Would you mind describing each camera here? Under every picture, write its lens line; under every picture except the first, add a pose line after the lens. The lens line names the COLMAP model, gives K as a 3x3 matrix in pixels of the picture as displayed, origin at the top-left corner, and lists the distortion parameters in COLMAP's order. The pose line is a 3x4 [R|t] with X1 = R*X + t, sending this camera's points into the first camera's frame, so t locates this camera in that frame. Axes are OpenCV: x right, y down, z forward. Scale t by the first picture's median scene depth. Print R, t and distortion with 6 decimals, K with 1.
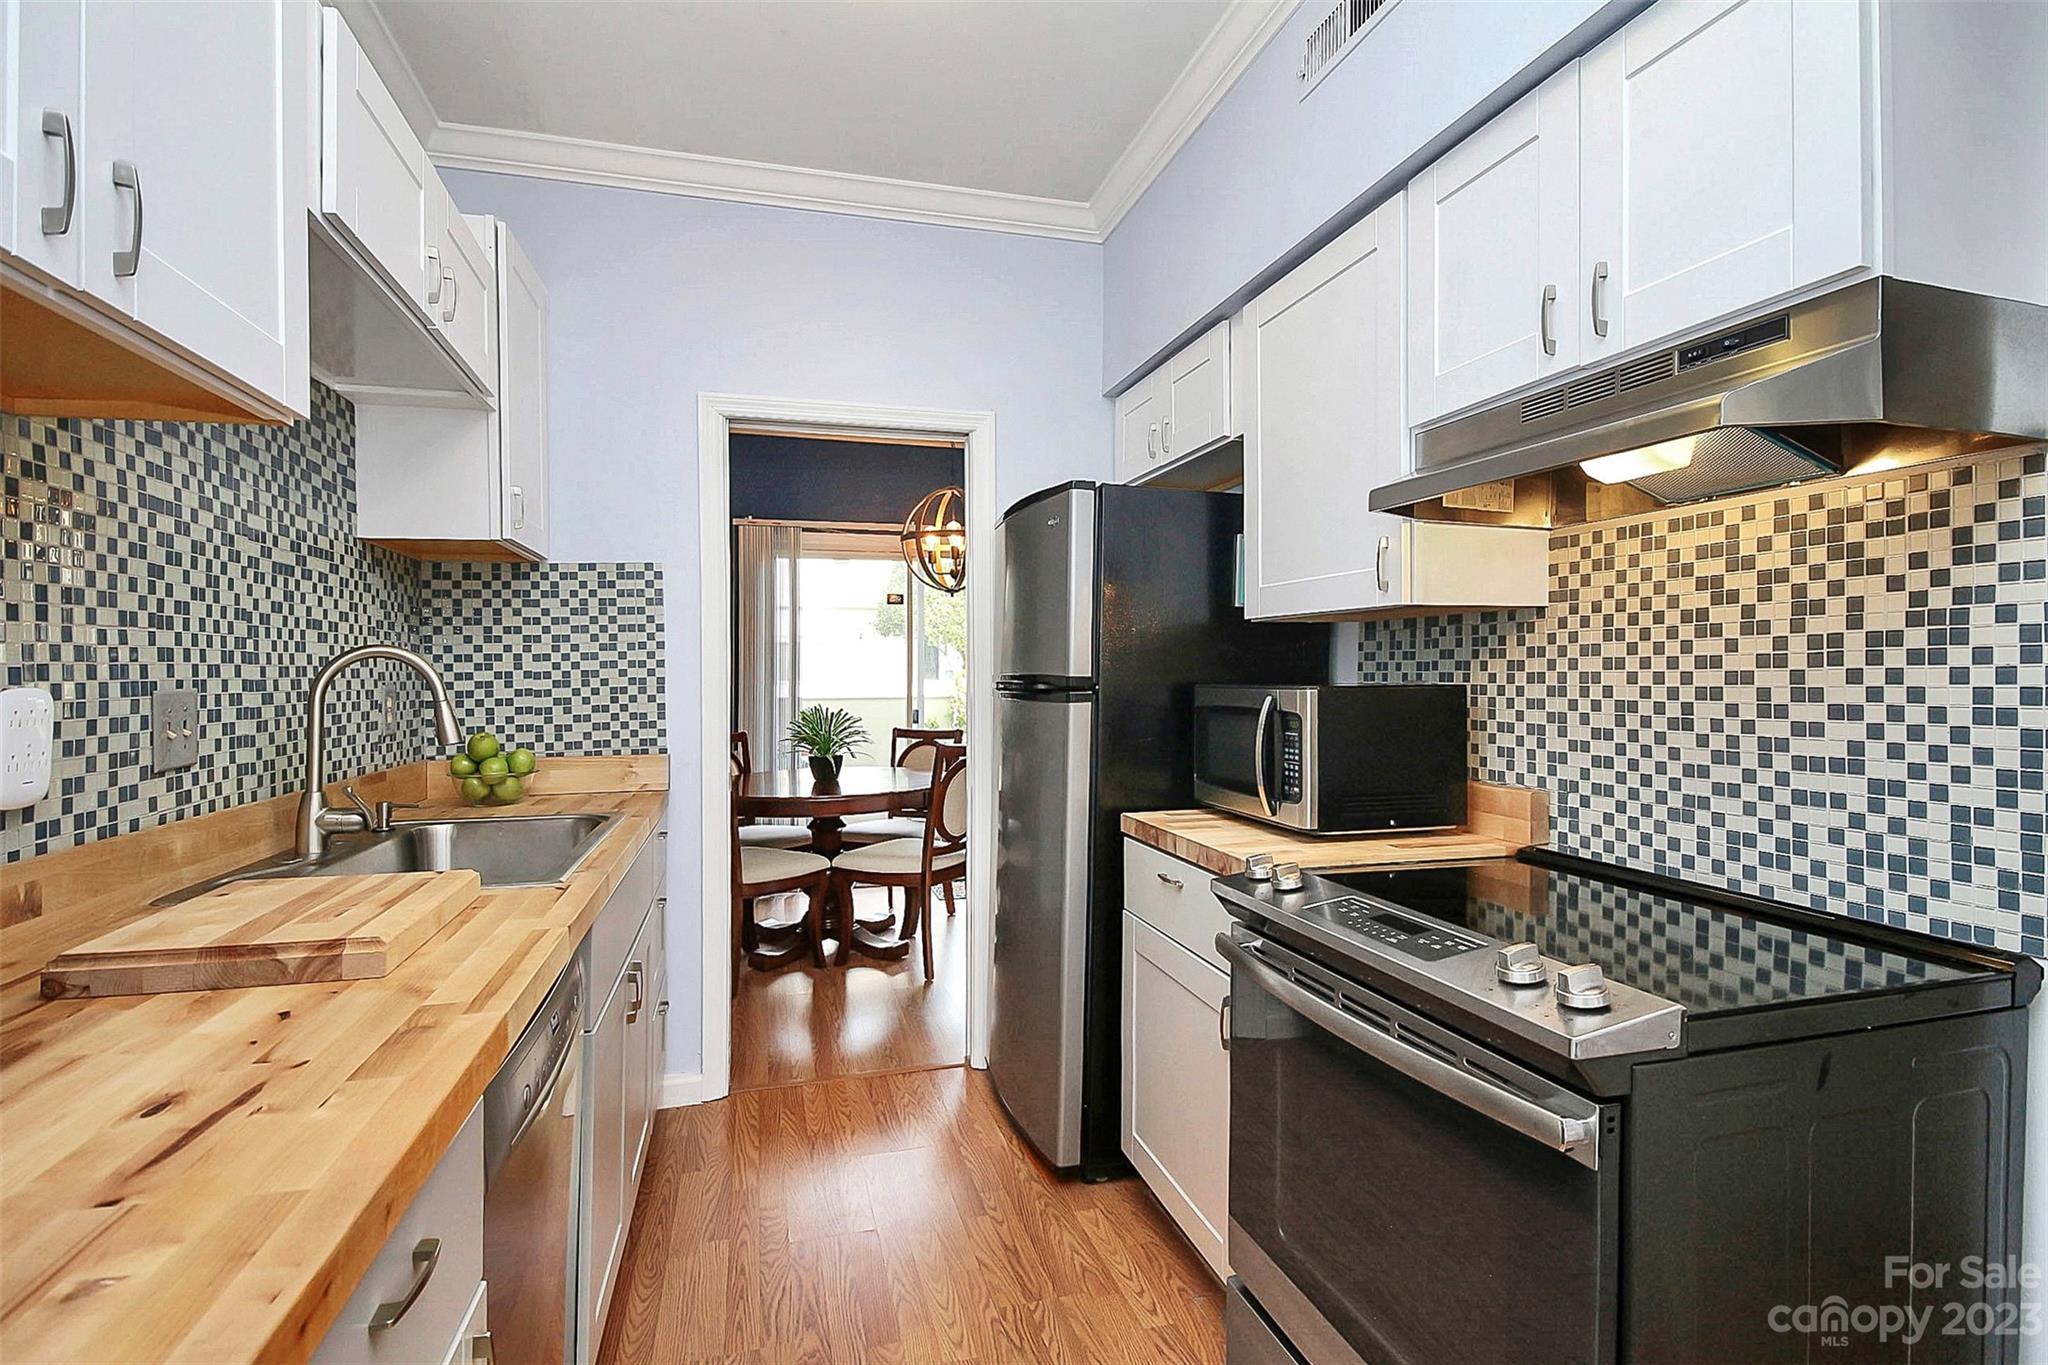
lens RADIAL K [[971.1, 0, 1012.4], [0, 971.1, 668.7], [0, 0, 1]] dist [0.005687, -0.017450]
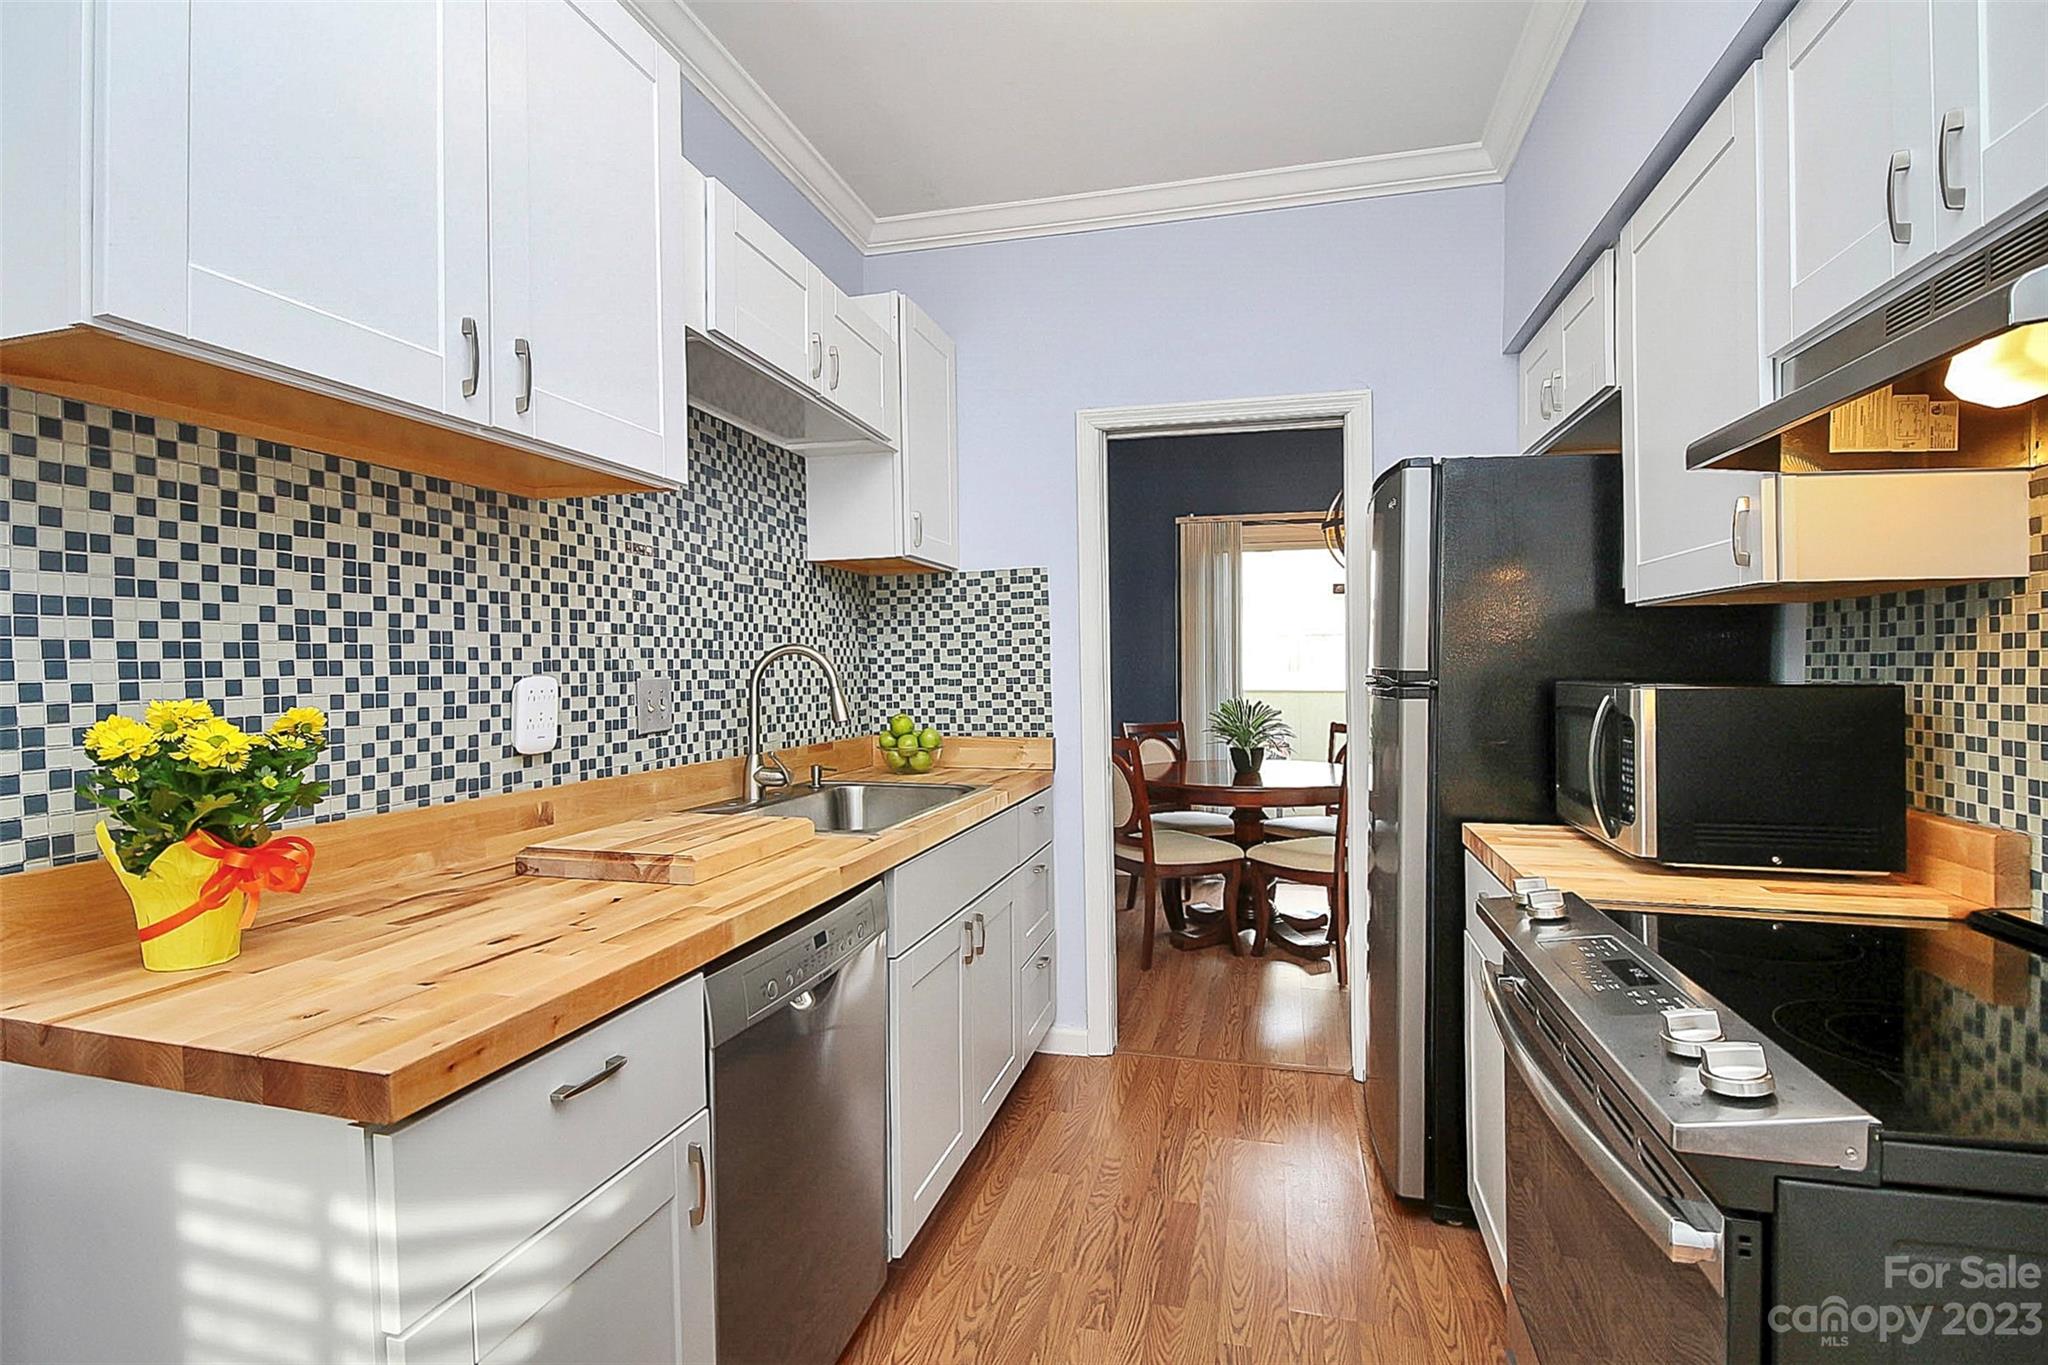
lens RADIAL K [[971.1, 0, 1012.4], [0, 971.1, 668.7], [0, 0, 1]] dist [0.005687, -0.017450]
pose [[0.865379, 0.004224, -0.501100, 0.219473], [0.000538, 0.999956, 0.009357, -0.003096], [0.501117, -0.008367, 0.865339, 0.011769]]
